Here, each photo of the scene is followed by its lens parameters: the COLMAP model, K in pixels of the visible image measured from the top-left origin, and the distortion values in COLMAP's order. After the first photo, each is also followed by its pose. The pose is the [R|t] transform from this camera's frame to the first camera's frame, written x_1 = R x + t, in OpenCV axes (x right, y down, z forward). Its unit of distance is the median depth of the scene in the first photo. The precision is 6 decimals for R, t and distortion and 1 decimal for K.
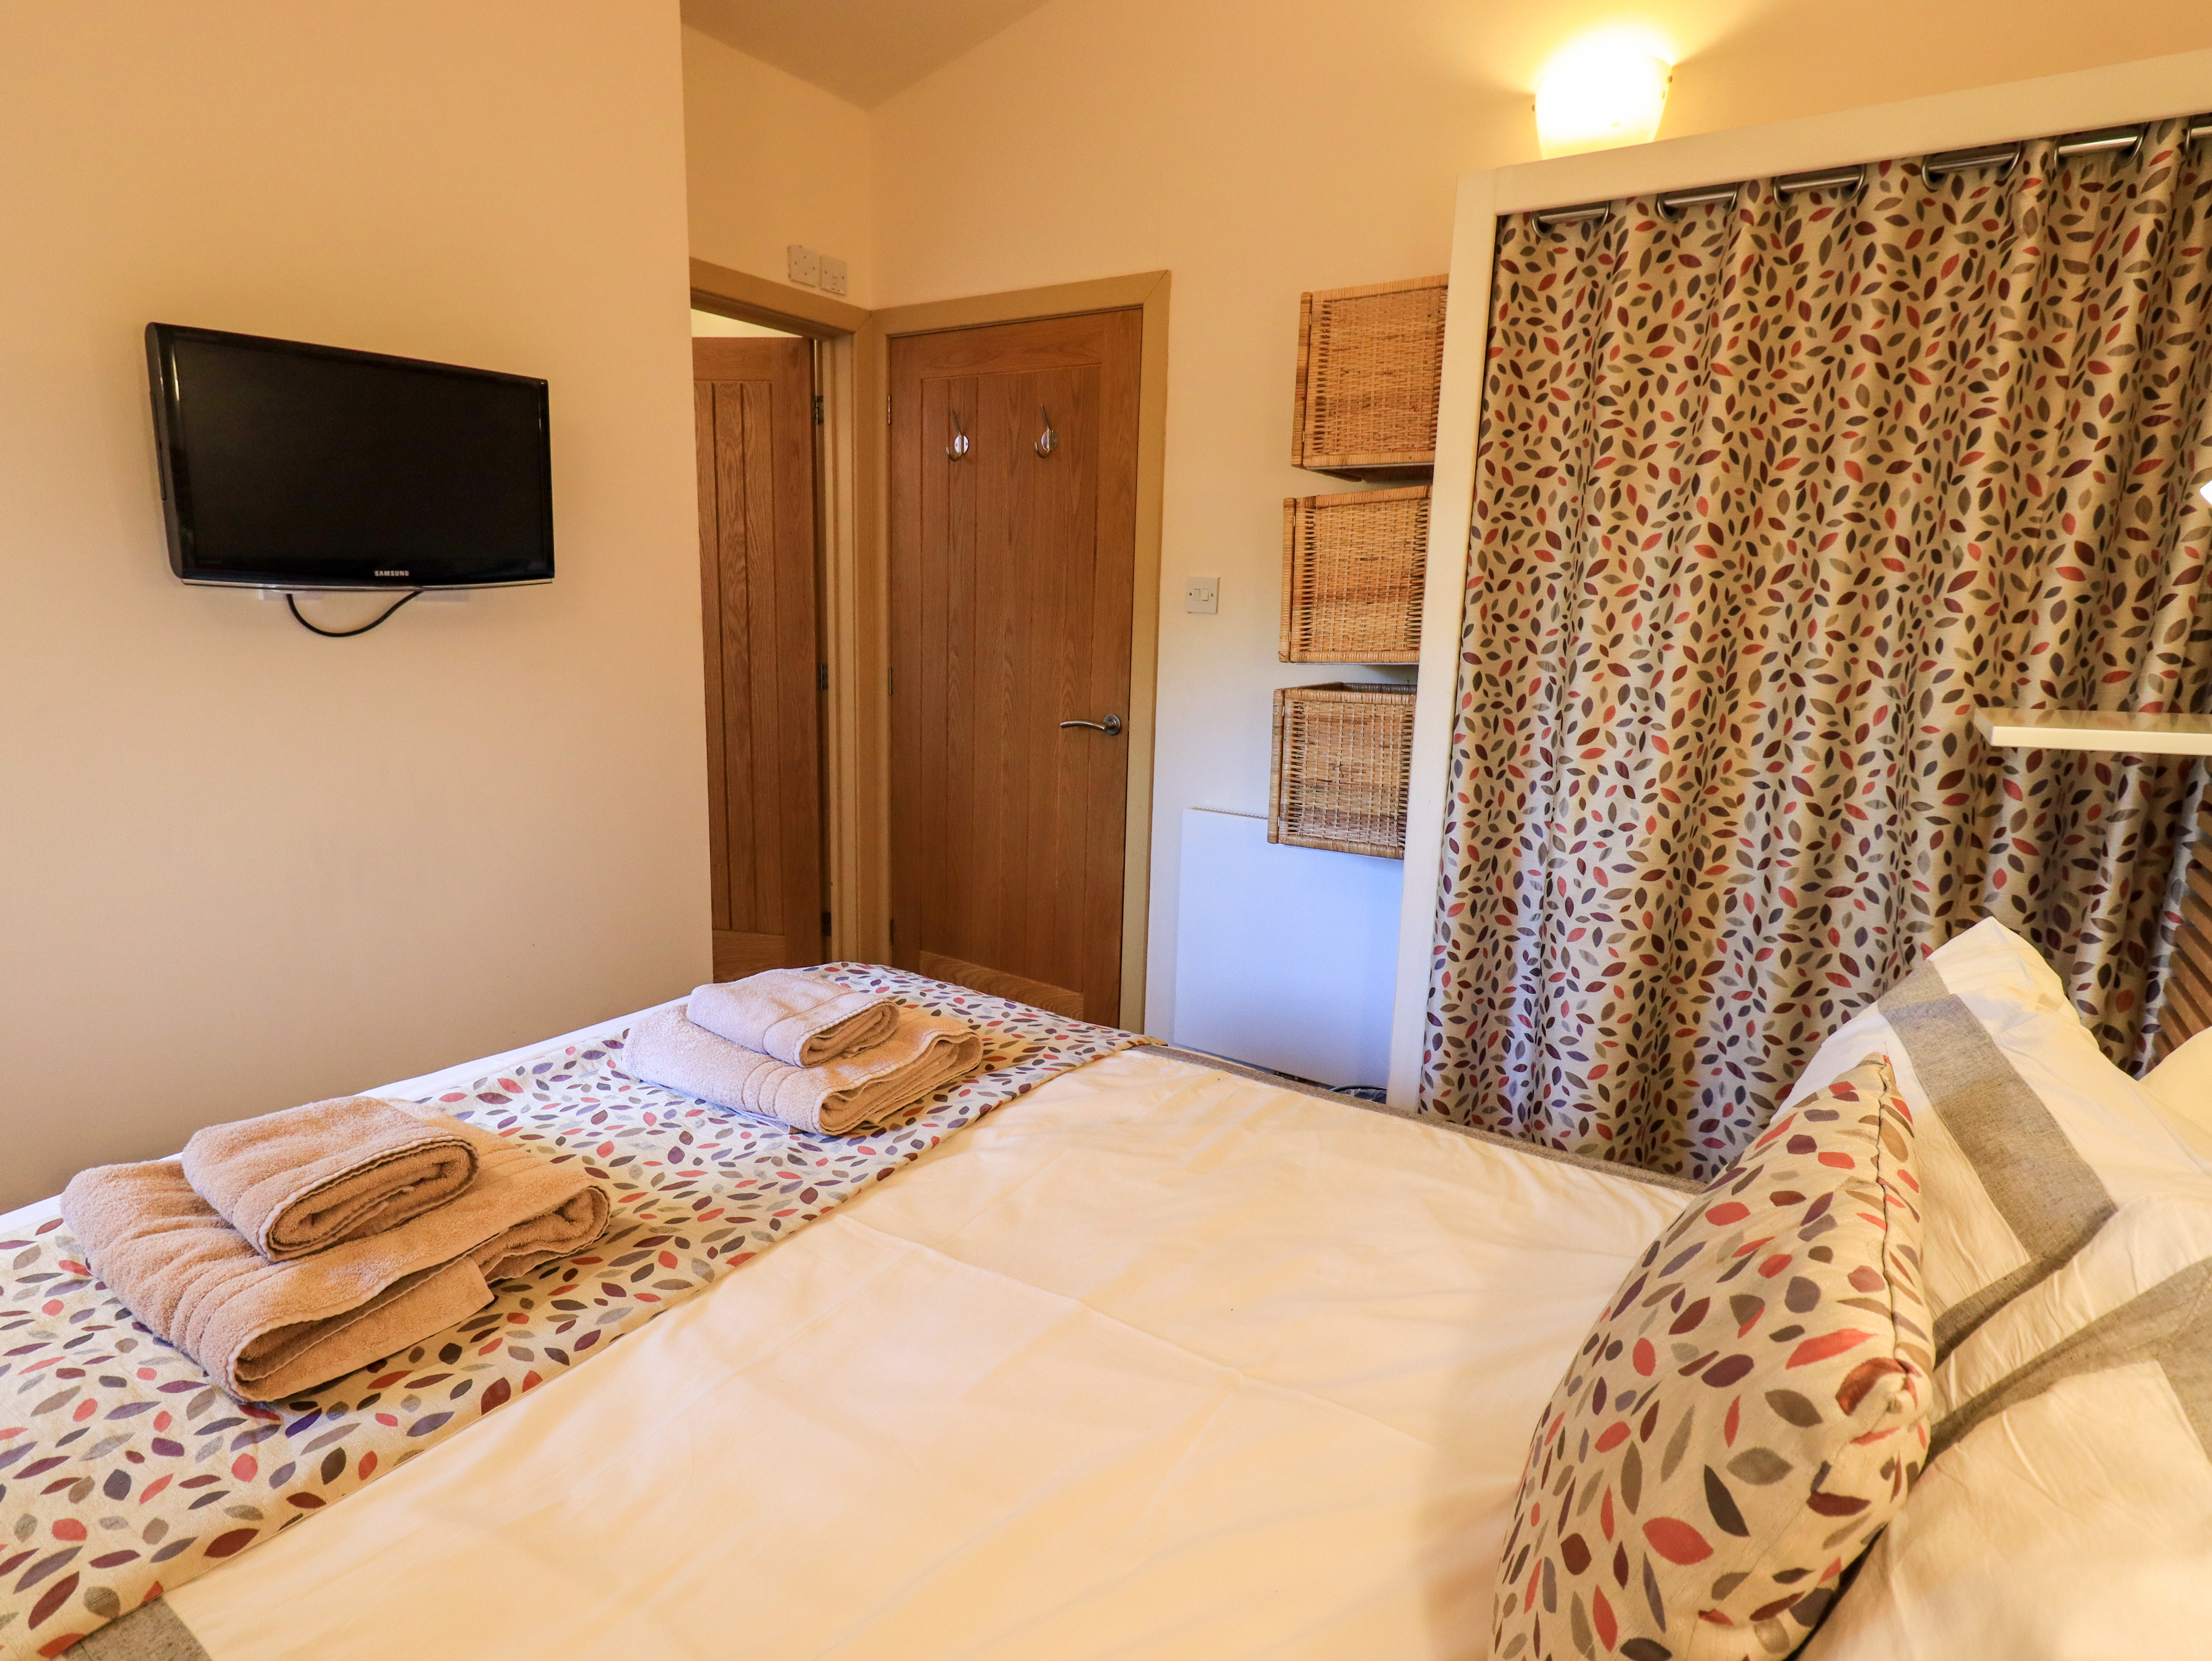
lens RADIAL K [[1199.6, 0, 1147.9], [0, 1199.6, 819.0], [0, 0, 1]] dist [0.018627, -0.022715]
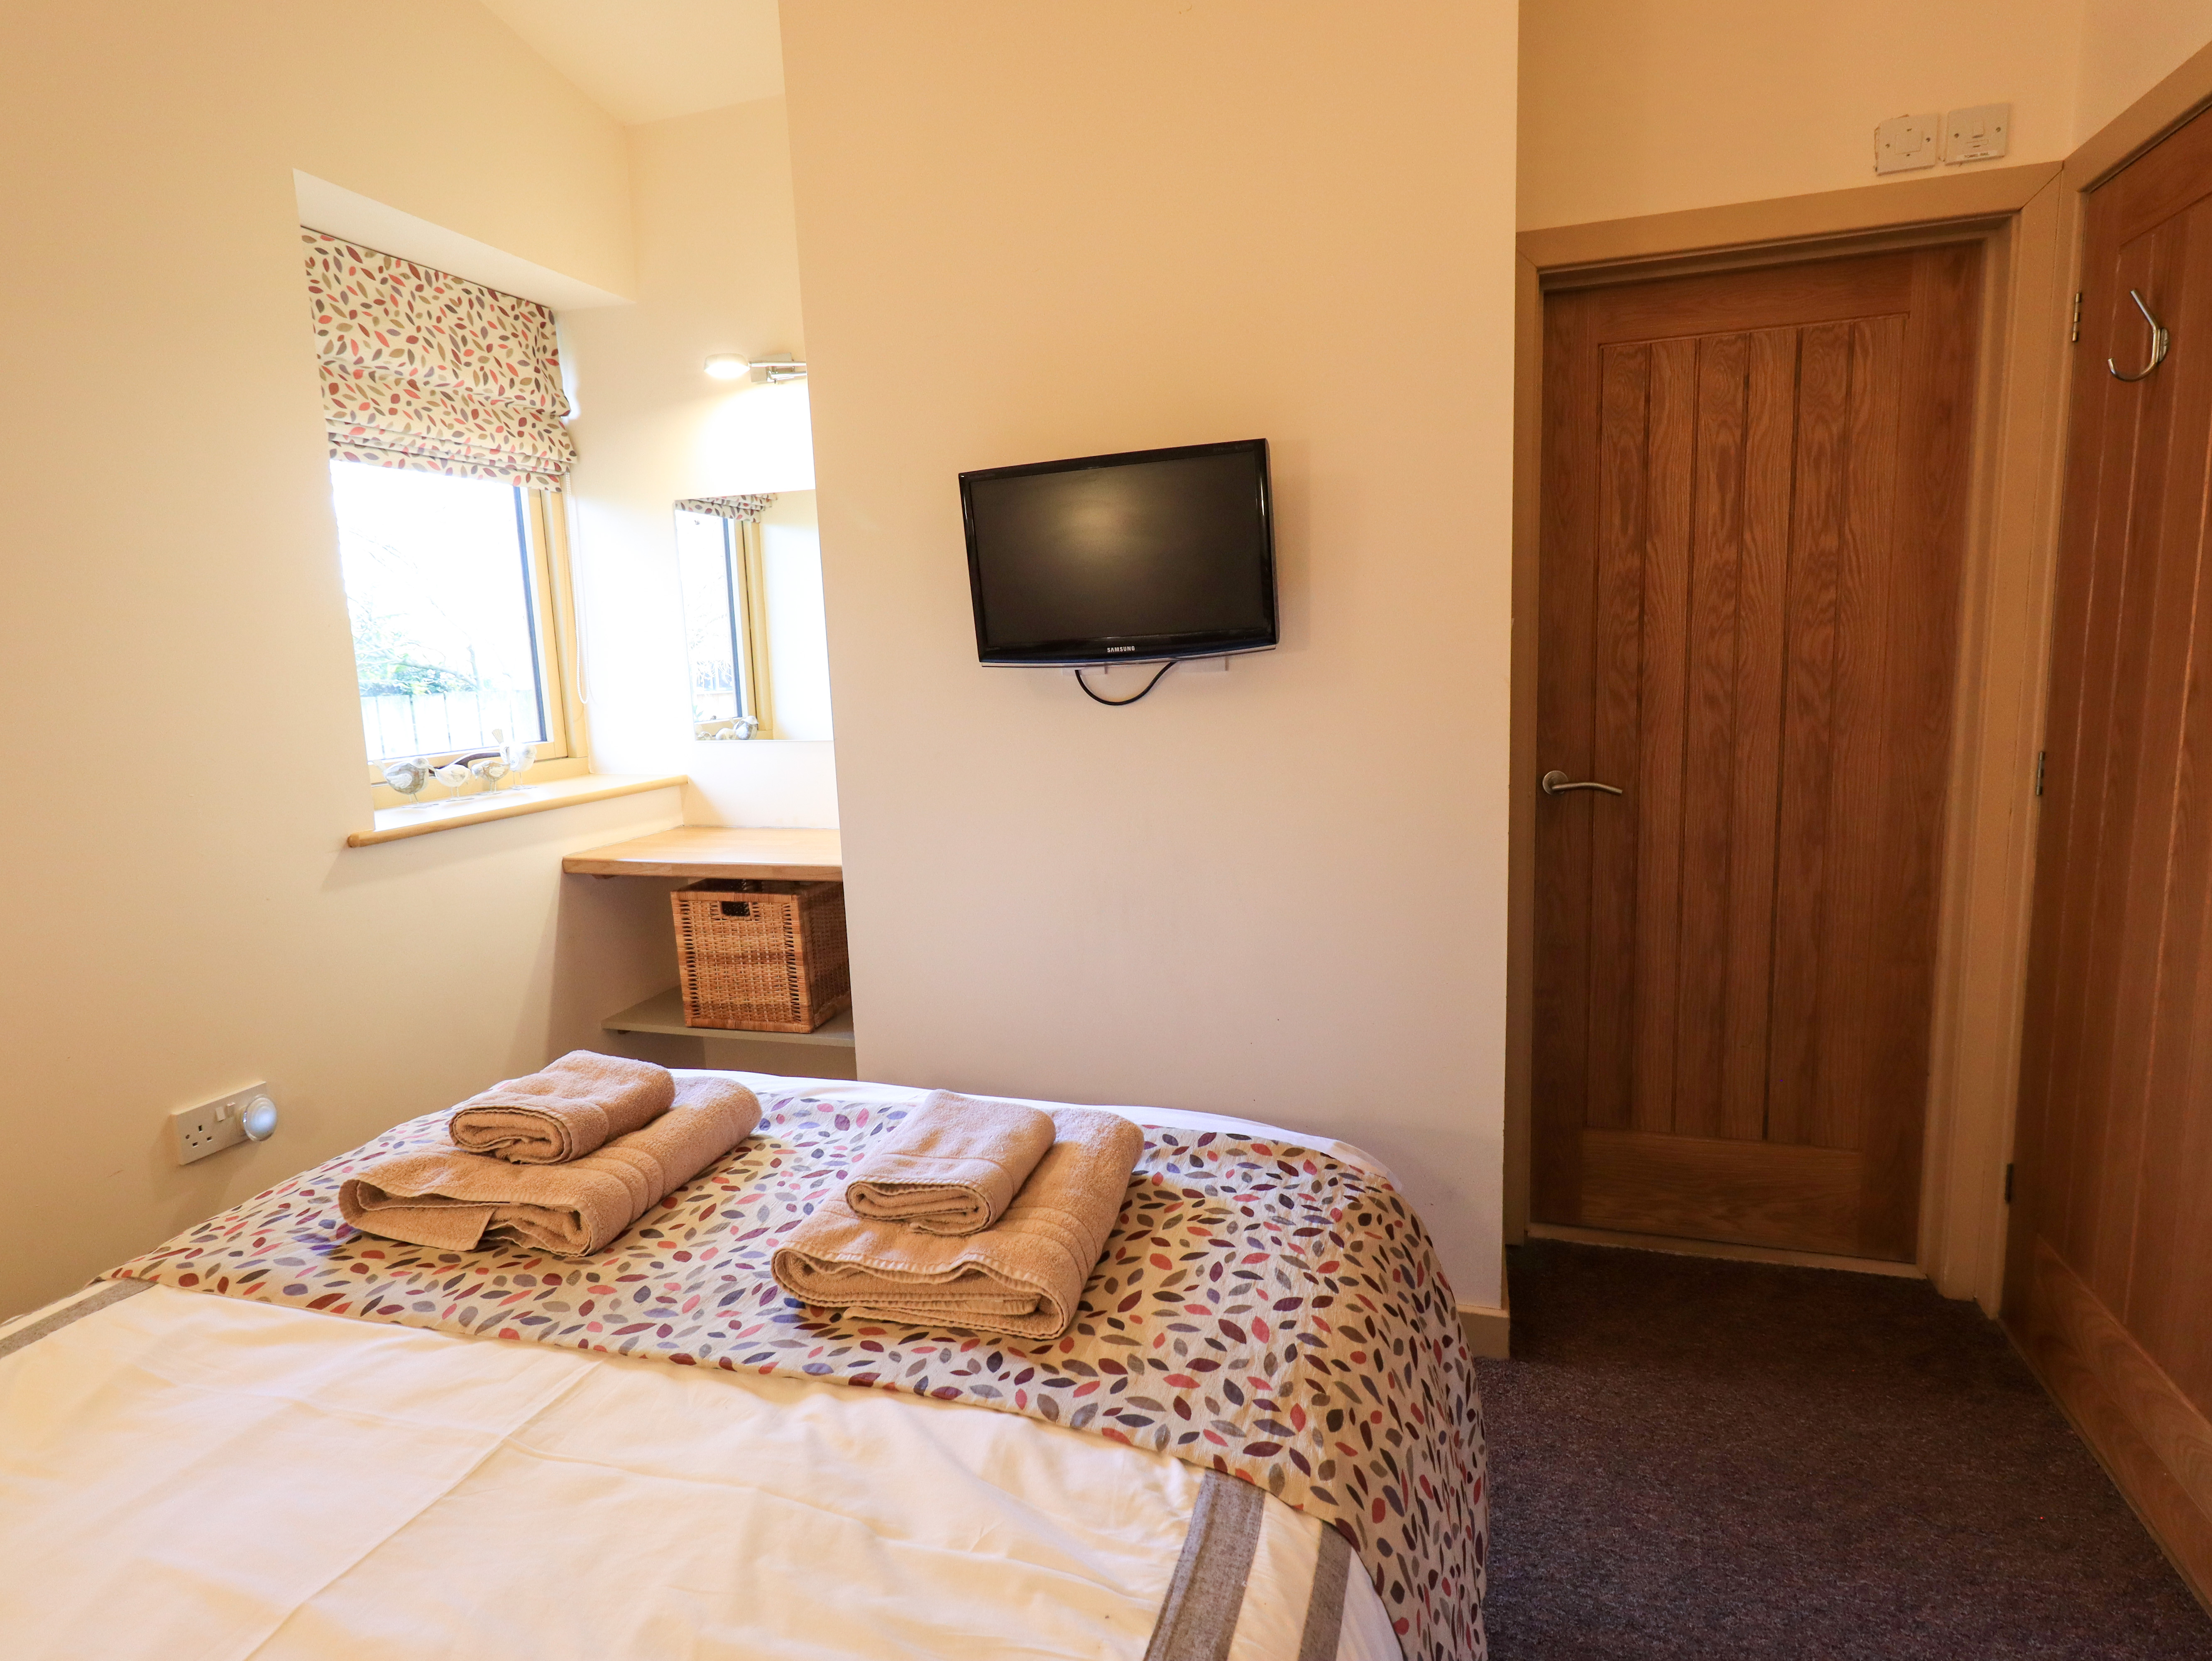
lens RADIAL K [[1199.6, 0, 1147.9], [0, 1199.6, 819.0], [0, 0, 1]] dist [0.018627, -0.022715]
pose [[0.247833, 0.098952, -0.963736, 0.600215], [-0.143429, 0.987556, 0.064514, -0.165591], [0.958127, 0.122239, 0.258941, 1.007824]]
